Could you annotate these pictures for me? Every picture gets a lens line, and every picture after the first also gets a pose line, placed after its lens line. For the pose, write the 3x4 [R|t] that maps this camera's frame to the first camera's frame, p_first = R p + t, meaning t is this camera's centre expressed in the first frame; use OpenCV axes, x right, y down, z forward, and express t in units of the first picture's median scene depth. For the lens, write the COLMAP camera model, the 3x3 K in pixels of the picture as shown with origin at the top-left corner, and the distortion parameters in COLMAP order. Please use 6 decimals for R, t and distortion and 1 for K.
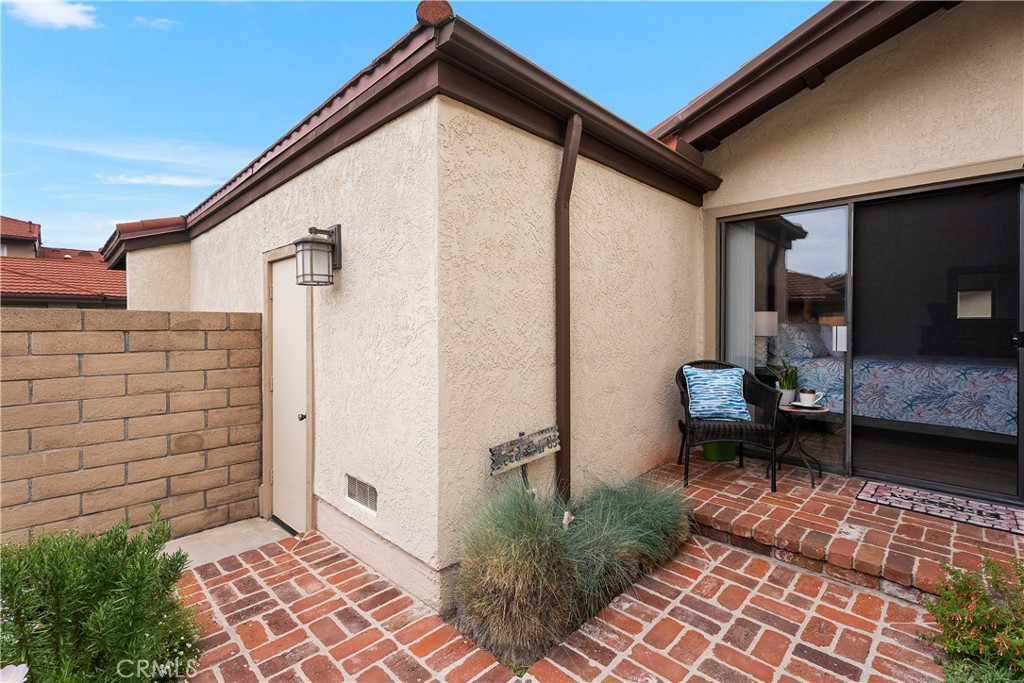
lens RADIAL K [[454.1, 0, 510.4], [0, 454.1, 326.6], [0, 0, 1]] dist [-0.000193, -0.002851]
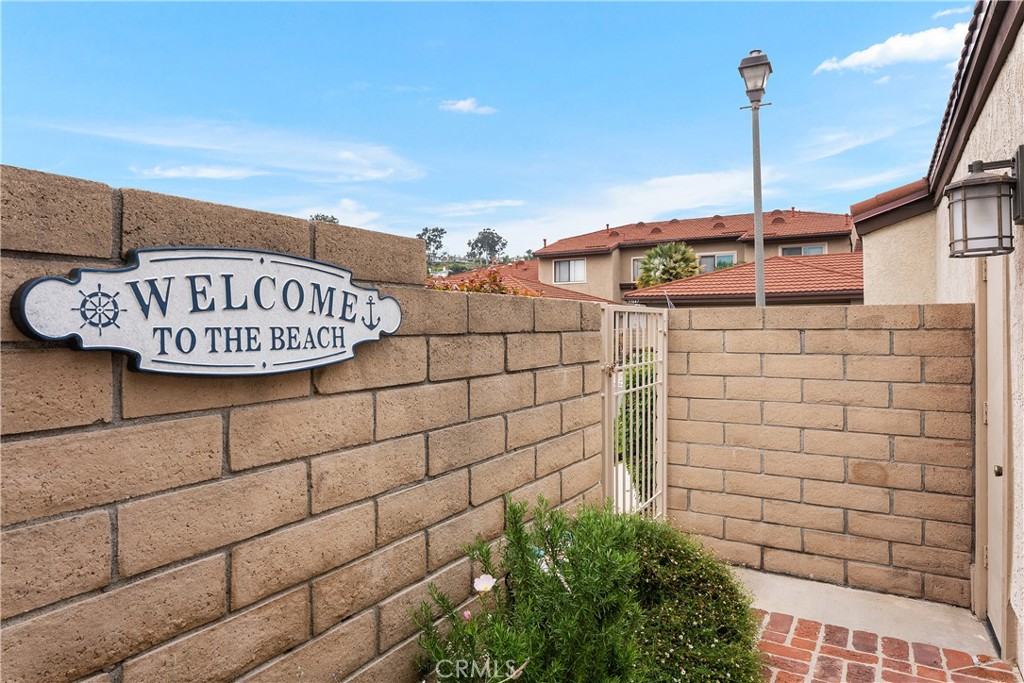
lens RADIAL K [[618.9, 0, 510.8], [0, 618.9, 324.8], [0, 0, 1]] dist [-0.017050, 0.000716]
pose [[0.232591, -0.004815, -0.972563, 0.181258], [0.005175, 0.999980, -0.003713, 0.001380], [0.972561, -0.004170, 0.232611, 0.156558]]
